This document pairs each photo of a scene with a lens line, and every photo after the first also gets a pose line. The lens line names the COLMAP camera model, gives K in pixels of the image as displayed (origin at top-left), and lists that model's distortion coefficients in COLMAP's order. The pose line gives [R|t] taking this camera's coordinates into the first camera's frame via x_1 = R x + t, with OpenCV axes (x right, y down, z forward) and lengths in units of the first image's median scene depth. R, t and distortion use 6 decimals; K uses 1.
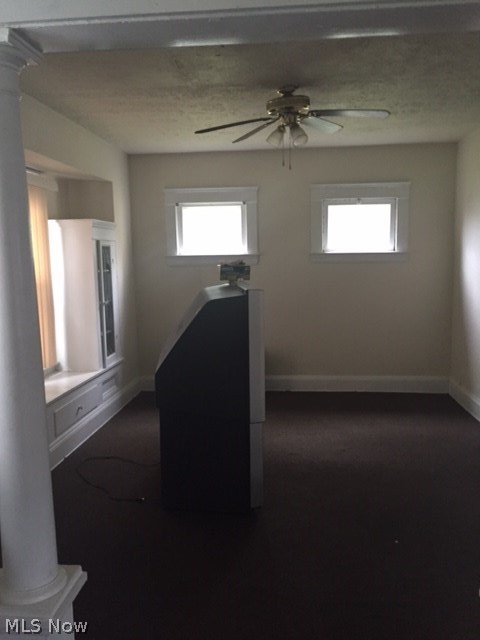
lens RADIAL K [[541.4, 0, 240.0], [0, 541.4, 320.0], [0, 0, 1]] dist [0.006987, 0.001583]
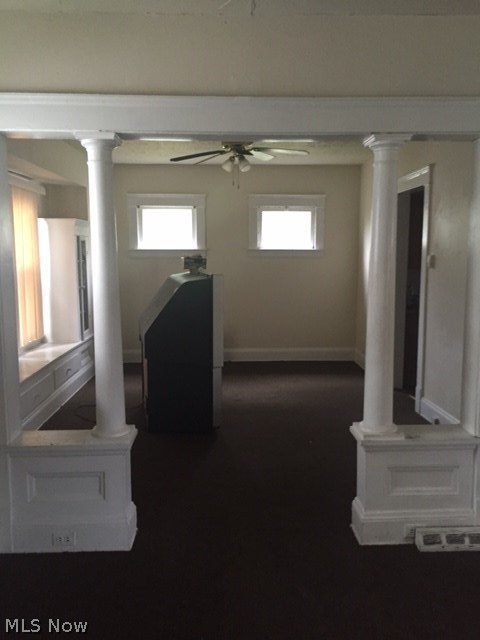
lens RADIAL K [[536.4, 0, 240.0], [0, 536.4, 320.0], [0, 0, 1]] dist [-0.001188, -0.000174]
pose [[0.991105, 0.000587, 0.133083, -0.059454], [-0.002116, 0.999933, 0.011348, 0.028397], [-0.133068, -0.011529, 0.991040, -0.250394]]
